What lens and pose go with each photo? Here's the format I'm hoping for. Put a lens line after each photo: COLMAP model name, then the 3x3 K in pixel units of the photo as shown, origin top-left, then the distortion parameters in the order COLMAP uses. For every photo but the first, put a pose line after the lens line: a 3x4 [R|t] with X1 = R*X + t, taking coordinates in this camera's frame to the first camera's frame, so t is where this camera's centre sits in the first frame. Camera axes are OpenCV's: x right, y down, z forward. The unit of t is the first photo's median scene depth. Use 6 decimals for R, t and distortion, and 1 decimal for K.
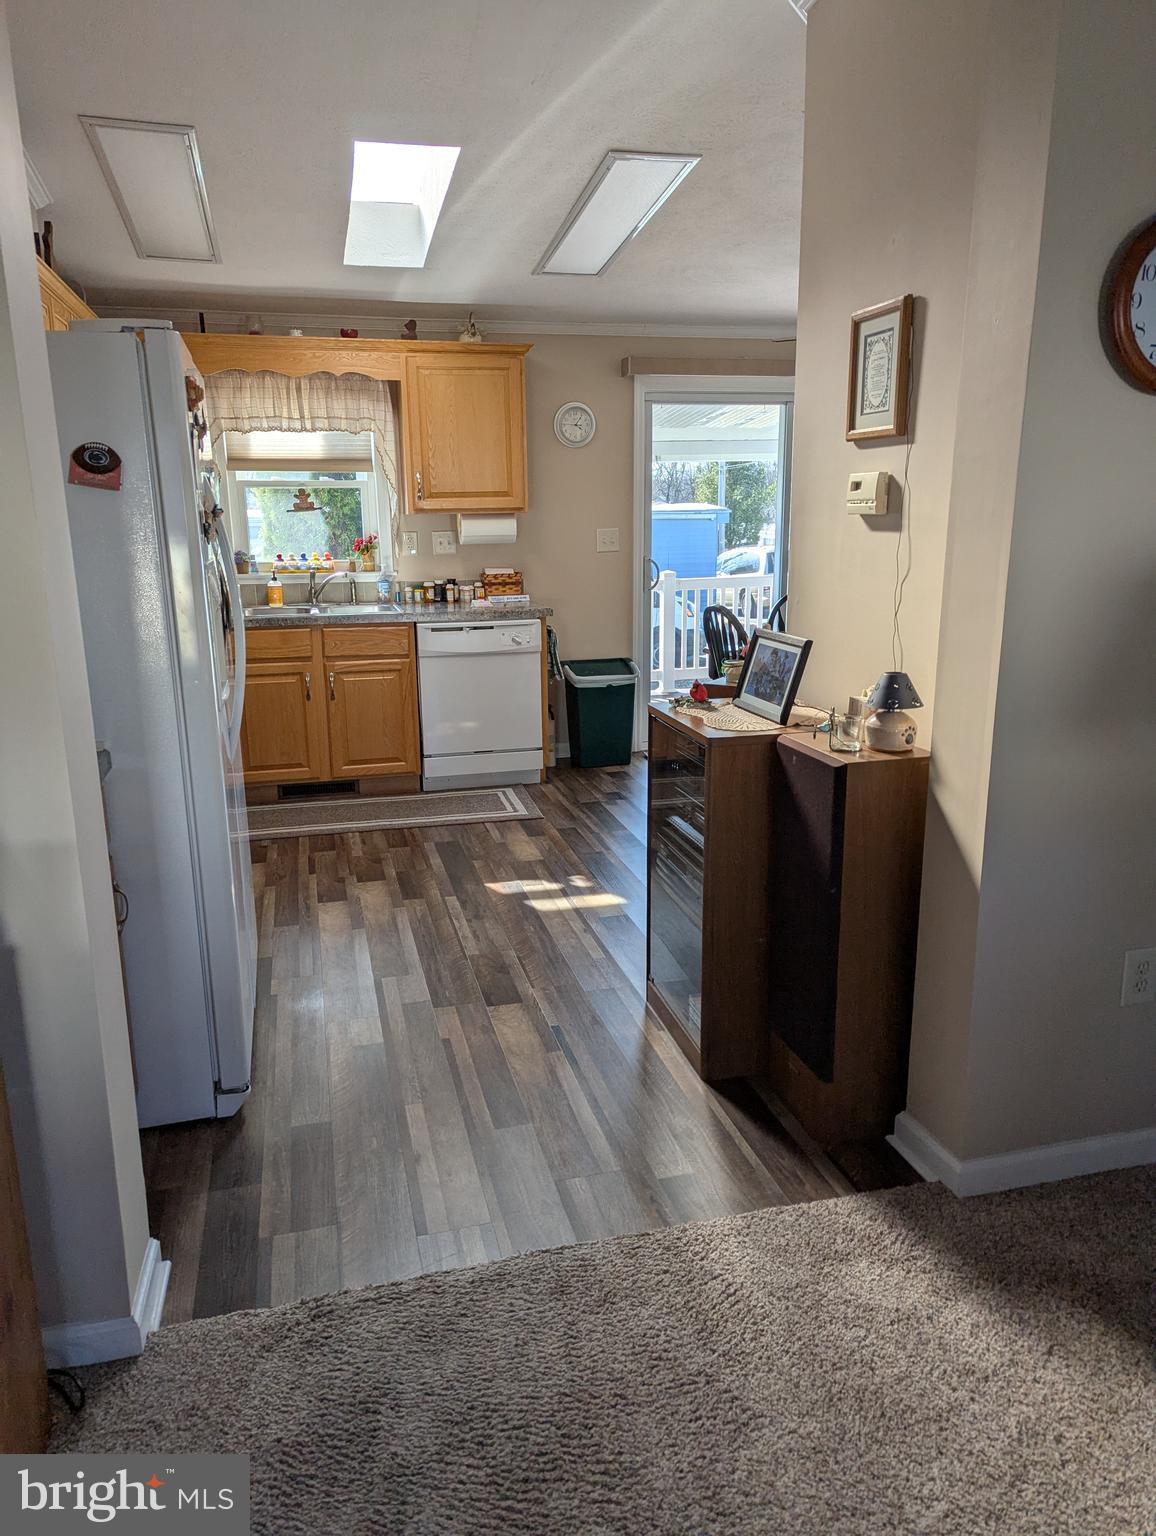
lens RADIAL K [[1070.8, 0, 585.2], [0, 1070.8, 781.0], [0, 0, 1]] dist [0.067434, -0.073800]
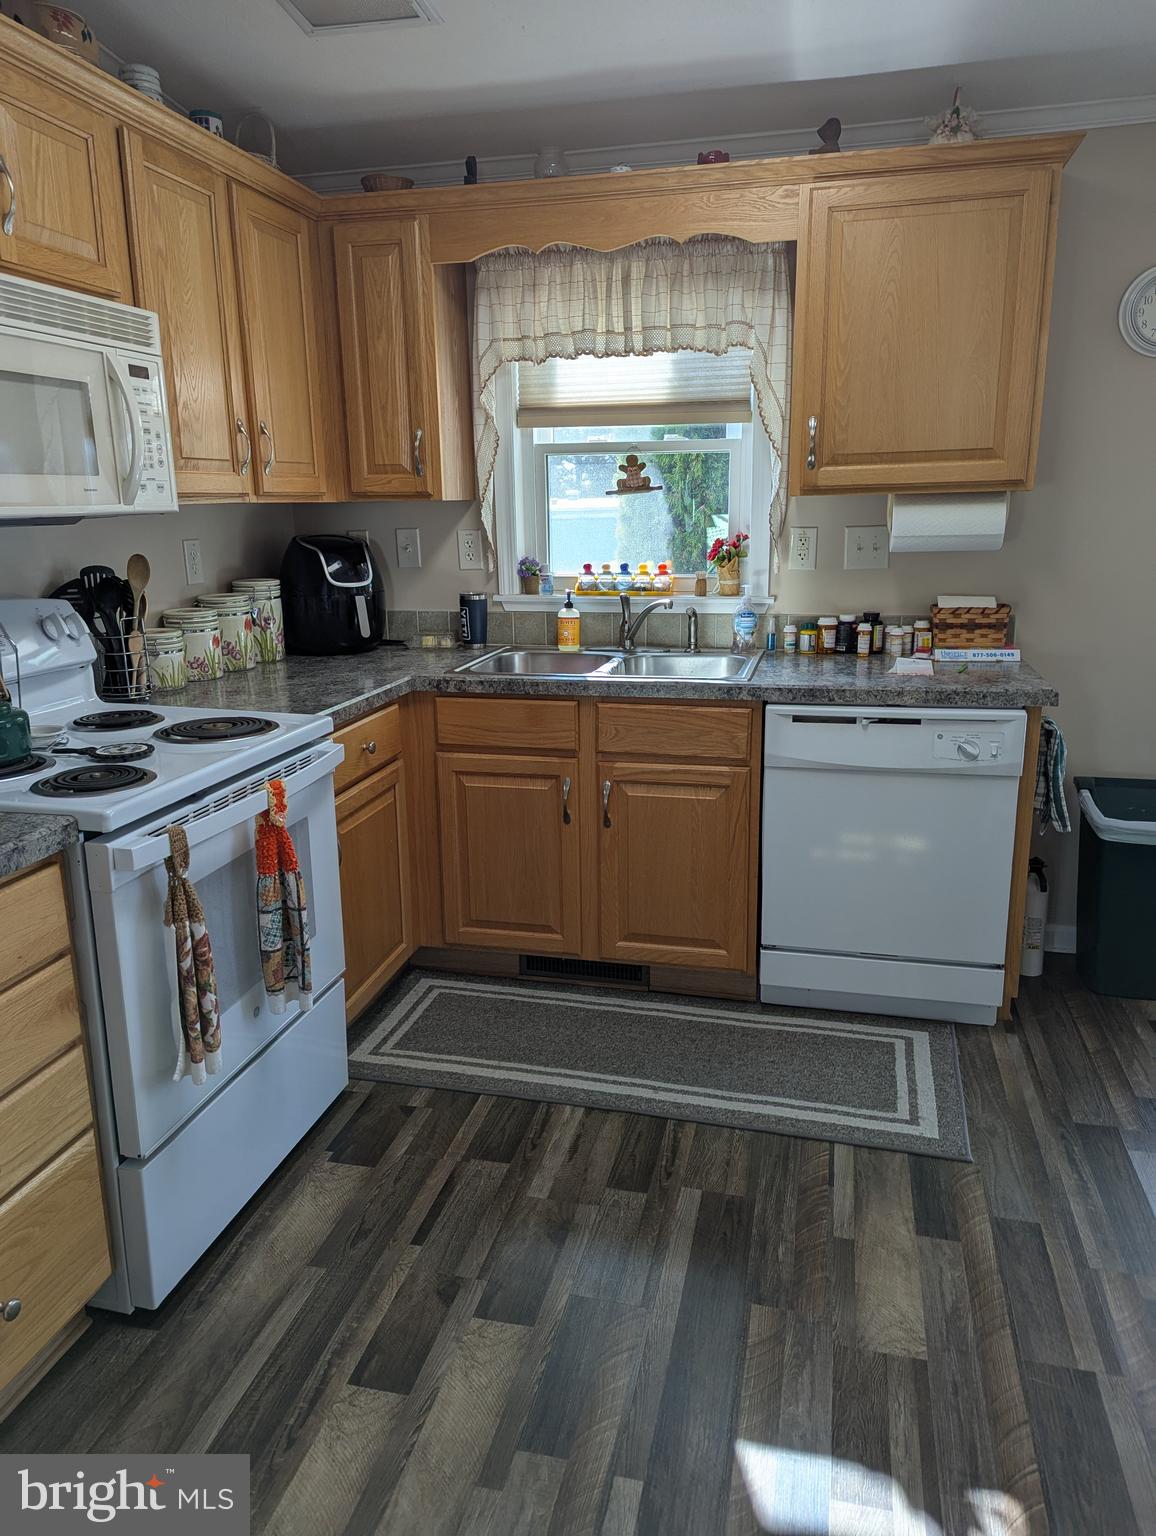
lens RADIAL K [[1091.6, 0, 578.0], [0, 1091.6, 768.0], [0, 0, 1]] dist [0.083403, -0.077109]
pose [[0.882233, 0.111582, -0.457399, 0.009811], [-0.111541, 0.993388, 0.027196, -0.118111], [0.457409, 0.027026, 0.888846, 0.475081]]
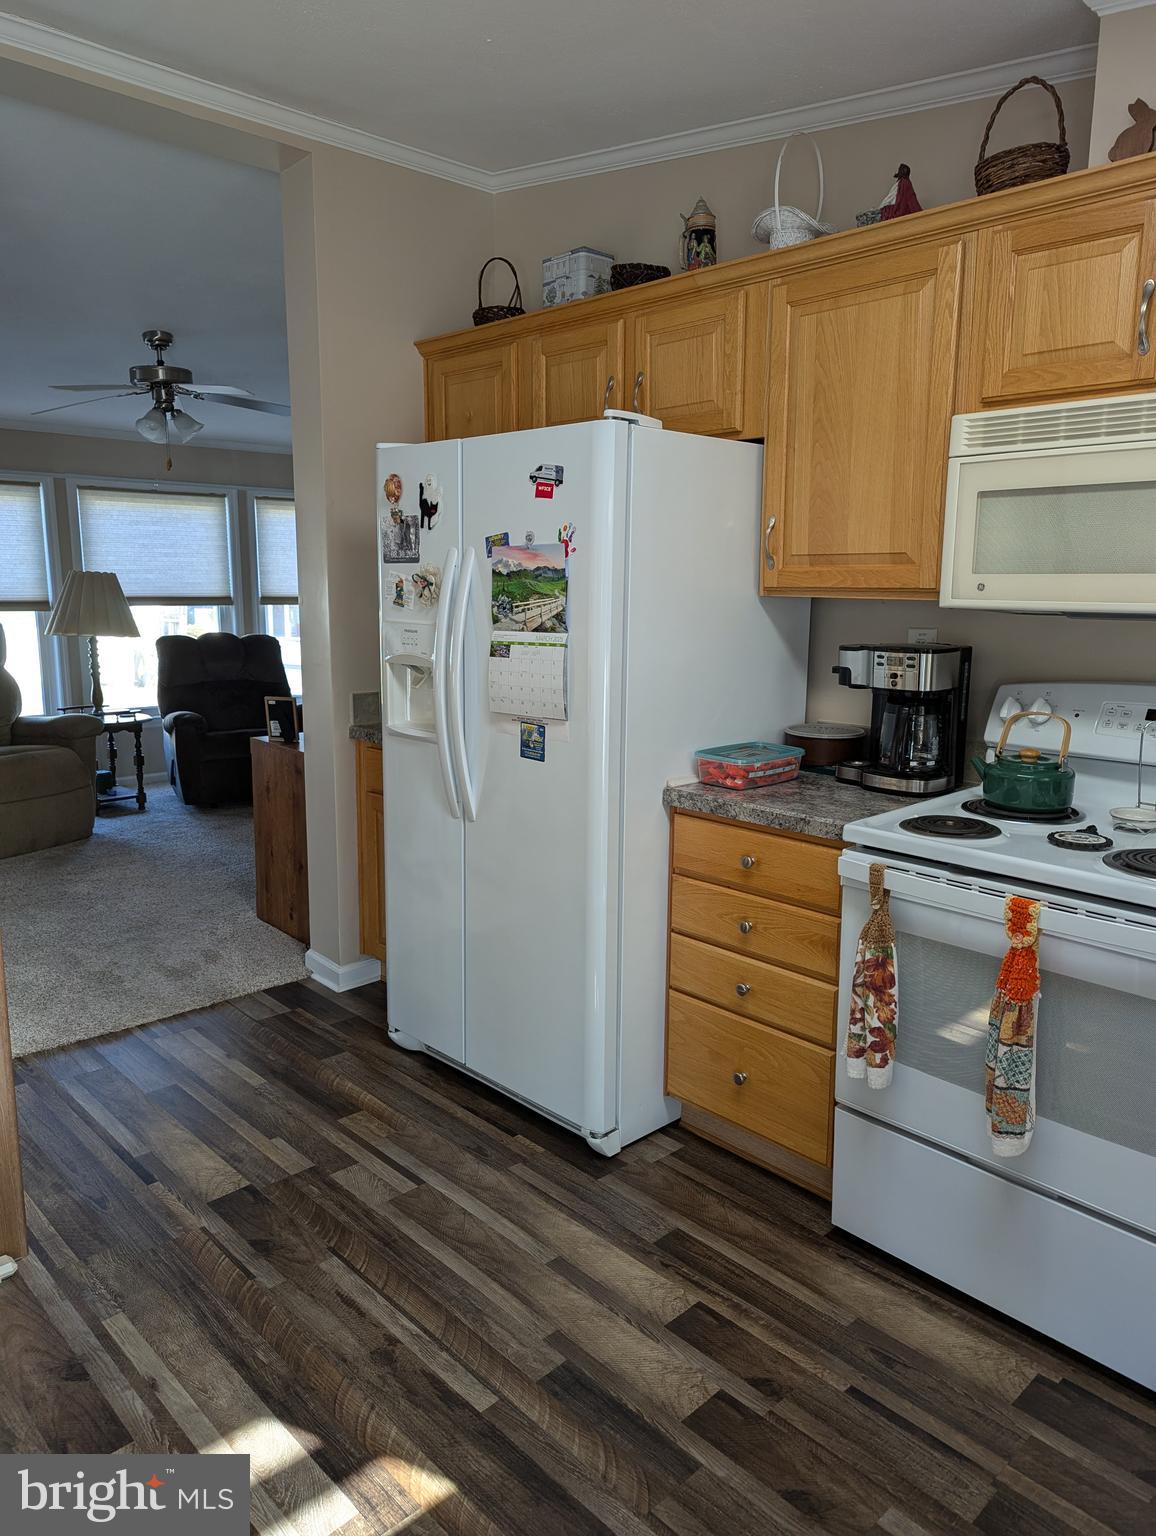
lens RADIAL K [[1079.2, 0, 589.2], [0, 1079.2, 768.4], [0, 0, 1]] dist [0.074702, -0.078122]
pose [[-0.876925, 0.088003, -0.472503, 0.028090], [-0.117236, 0.914234, 0.387855, -0.254455], [0.466111, 0.395514, -0.791397, 0.976570]]
